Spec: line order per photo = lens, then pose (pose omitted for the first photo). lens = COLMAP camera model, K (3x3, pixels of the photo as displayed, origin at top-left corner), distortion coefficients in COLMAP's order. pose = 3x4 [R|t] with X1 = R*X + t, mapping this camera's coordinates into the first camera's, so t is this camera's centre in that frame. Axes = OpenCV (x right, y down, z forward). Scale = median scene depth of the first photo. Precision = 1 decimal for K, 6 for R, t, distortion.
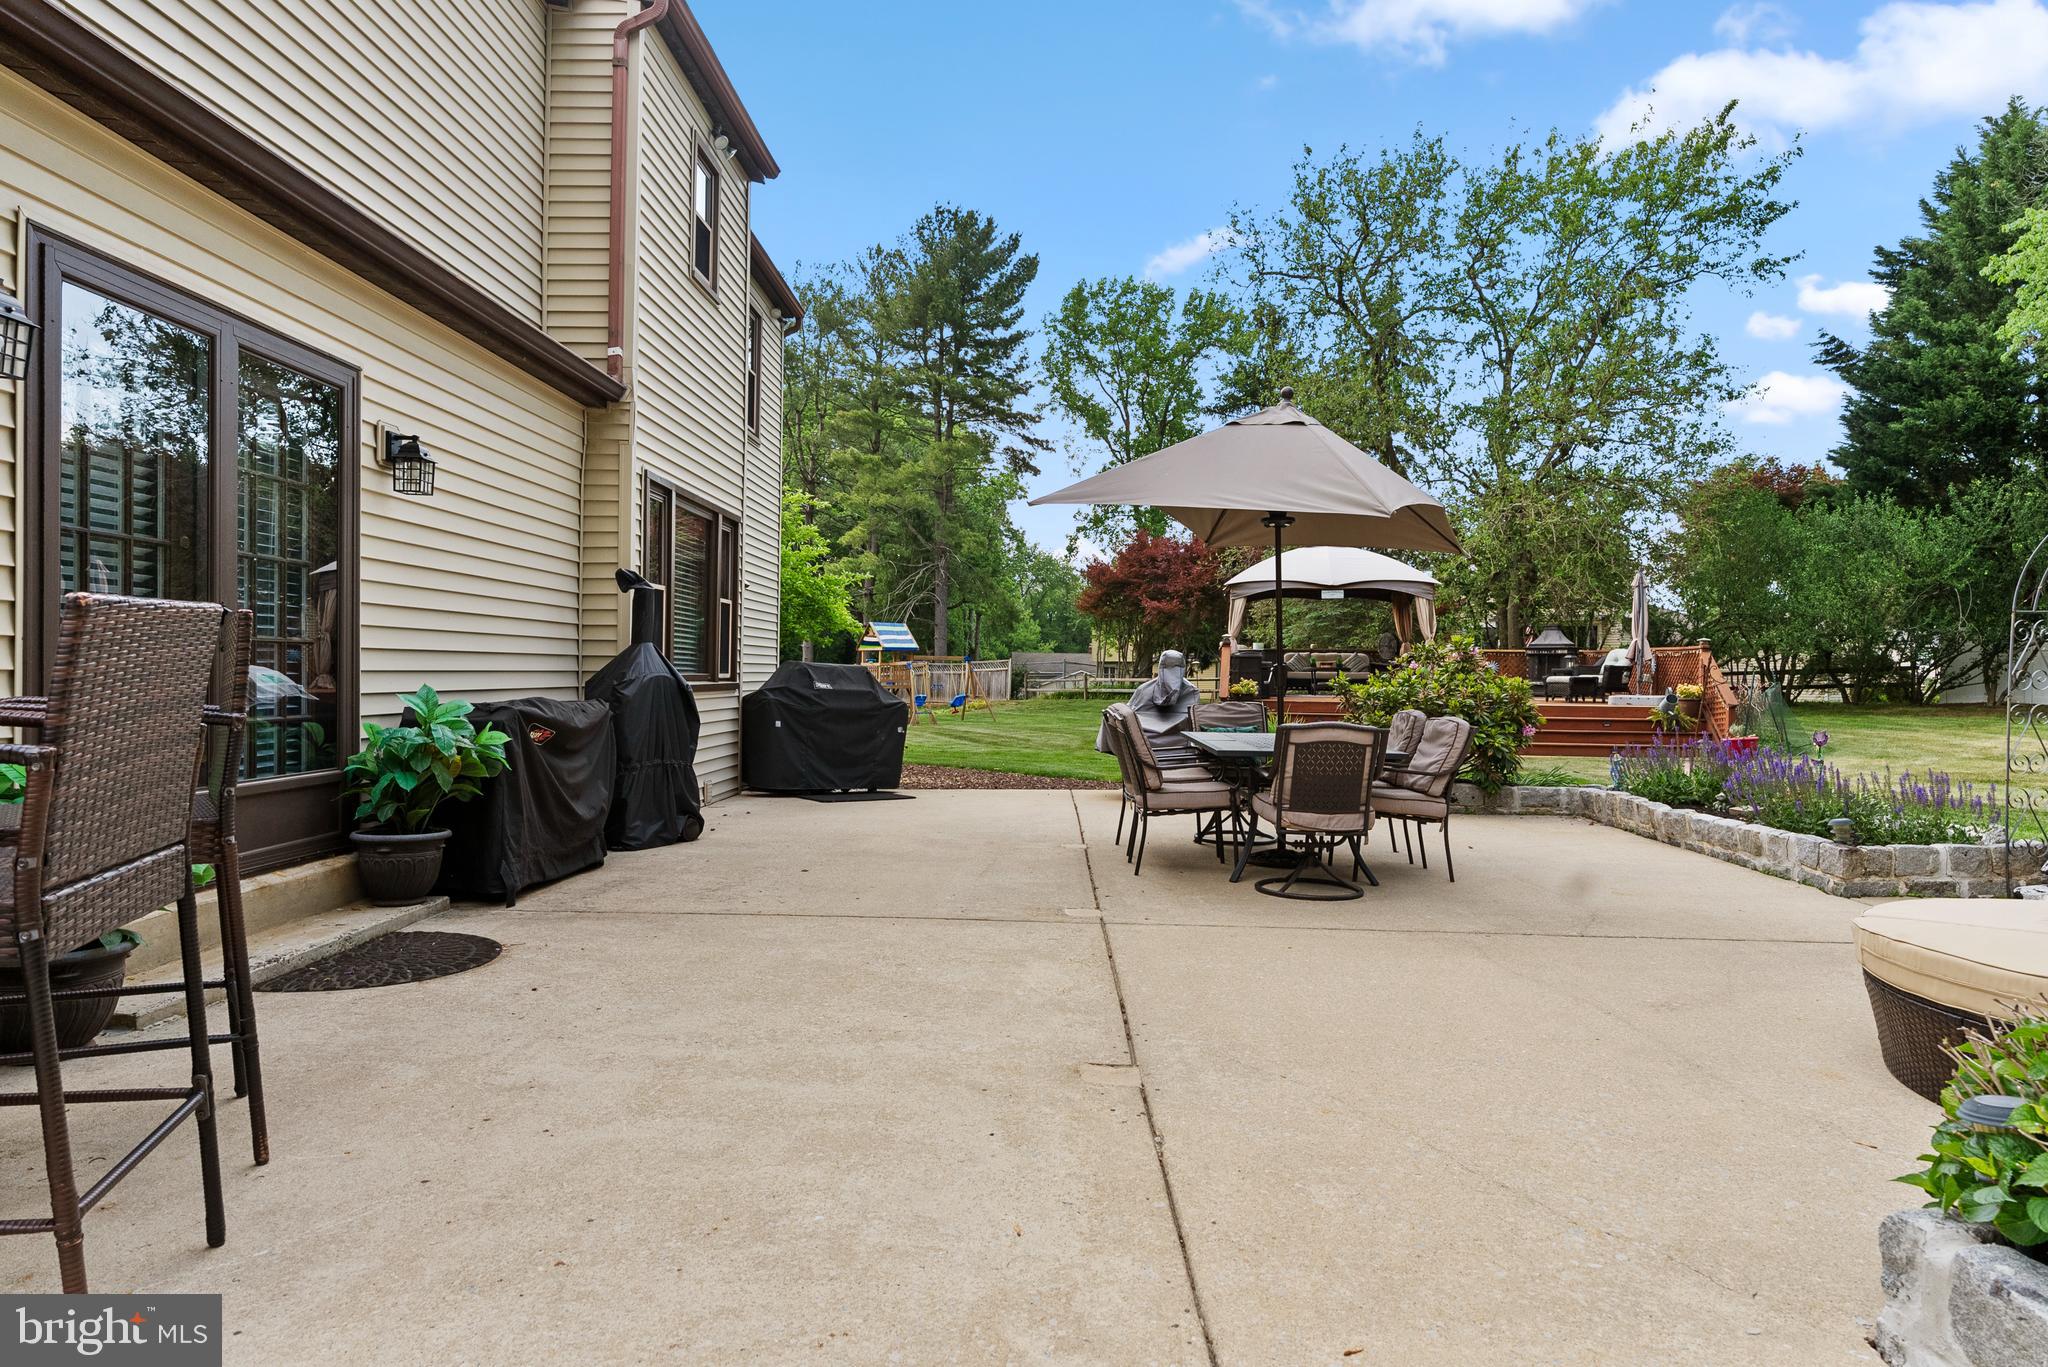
lens RADIAL K [[1240.3, 0, 1024.0], [0, 1240.3, 683.5], [0, 0, 1]] dist [0.005723, -0.000864]
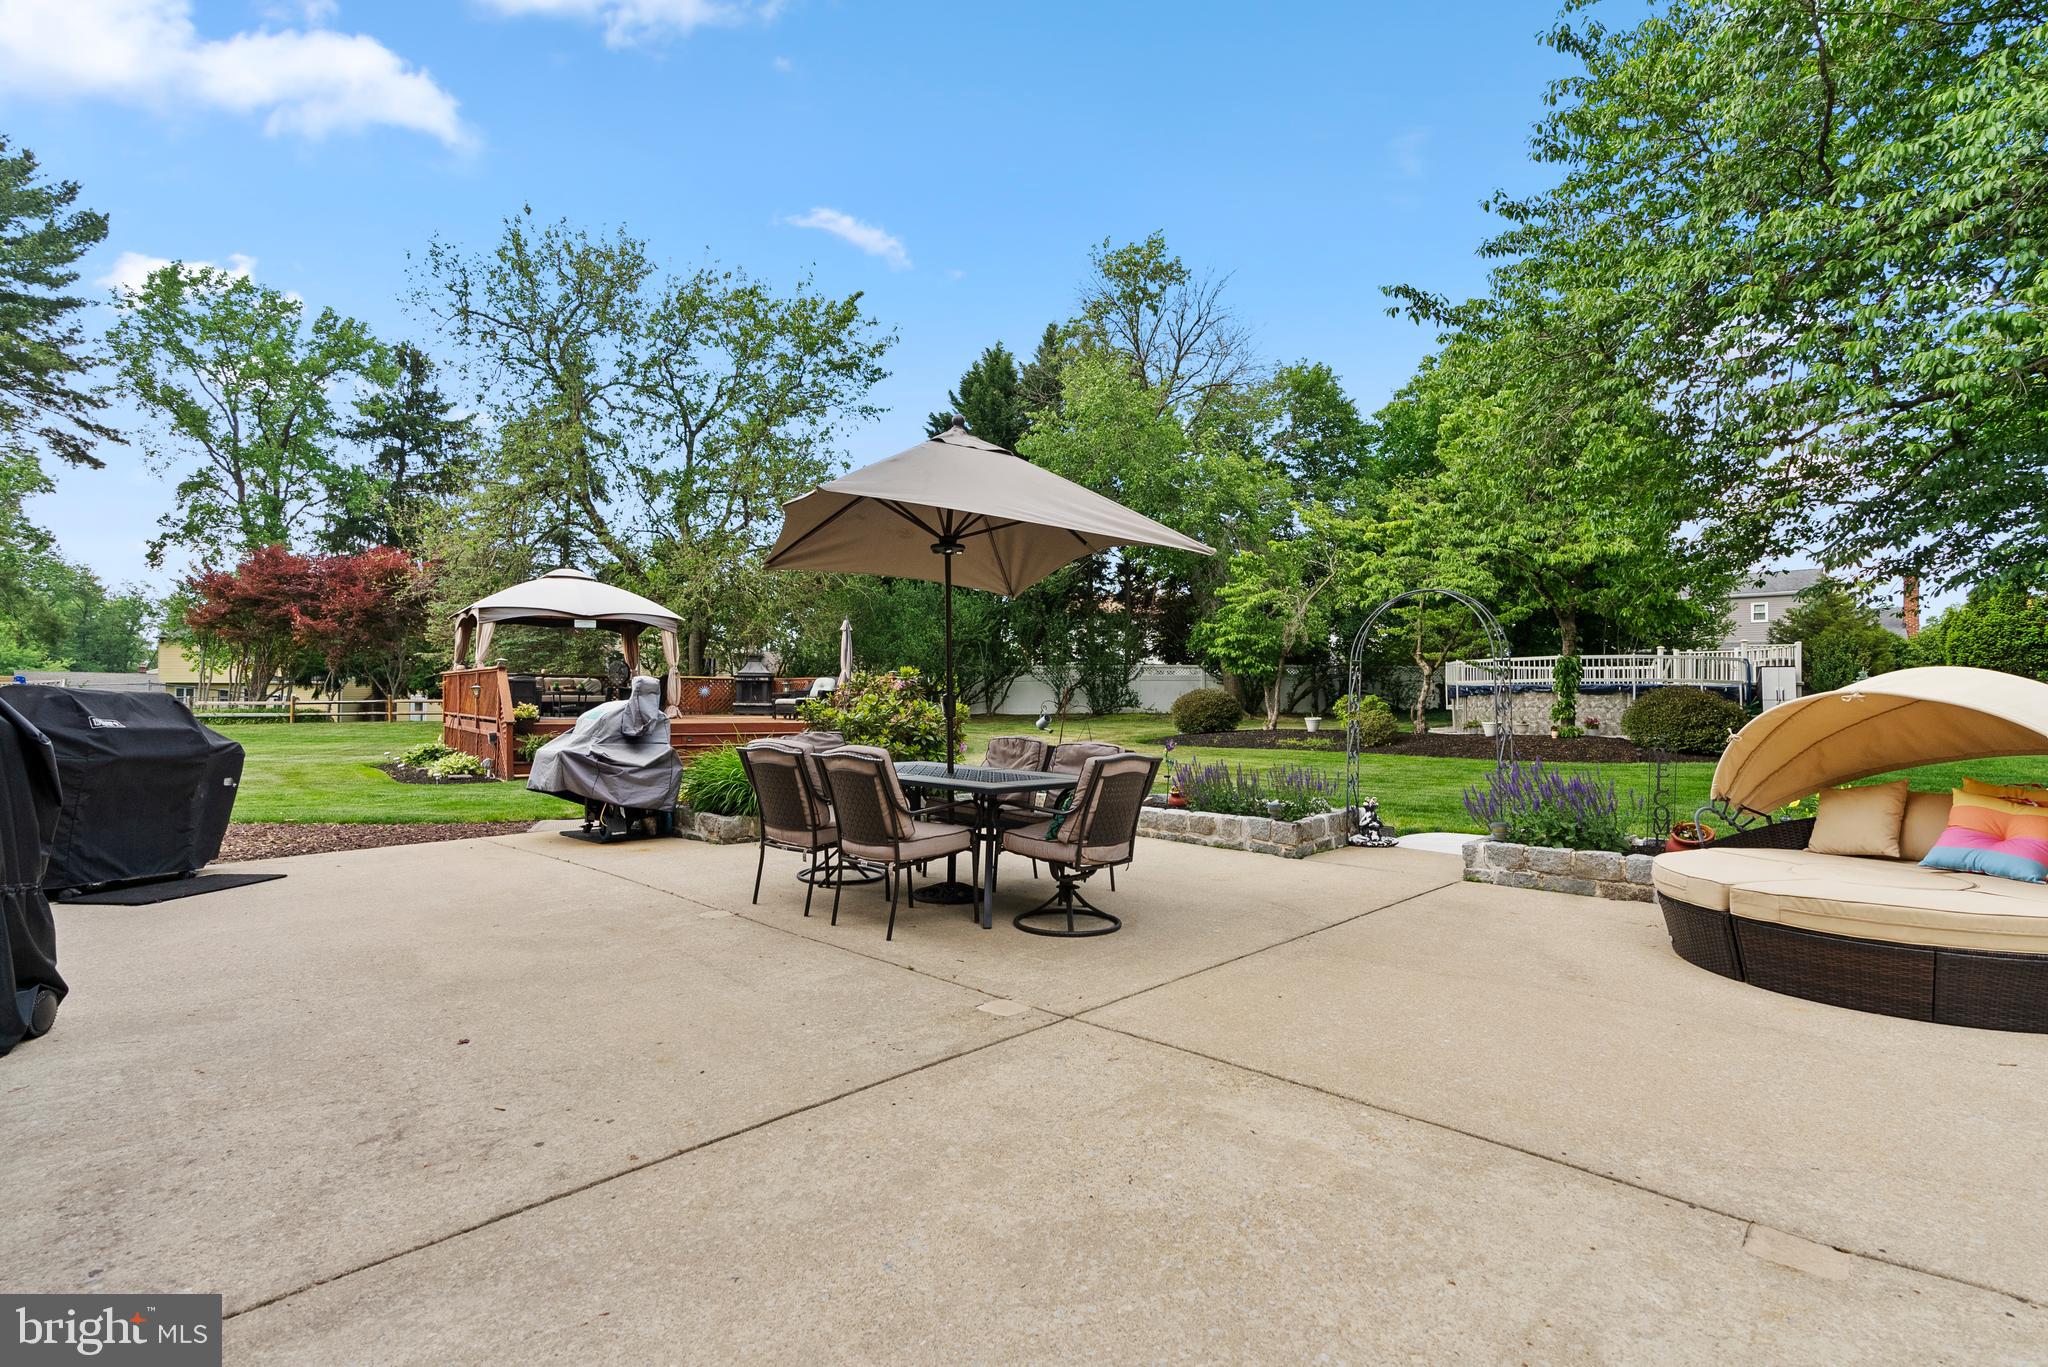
lens RADIAL K [[948.5, 0, 1024.3], [0, 948.5, 688.5], [0, 0, 1]] dist [-0.002226, -0.000564]
pose [[0.662909, 0.003321, 0.748693, -0.059112], [0.006841, 0.999922, -0.010492, -0.002189], [-0.748669, 0.012077, 0.662834, 0.085122]]
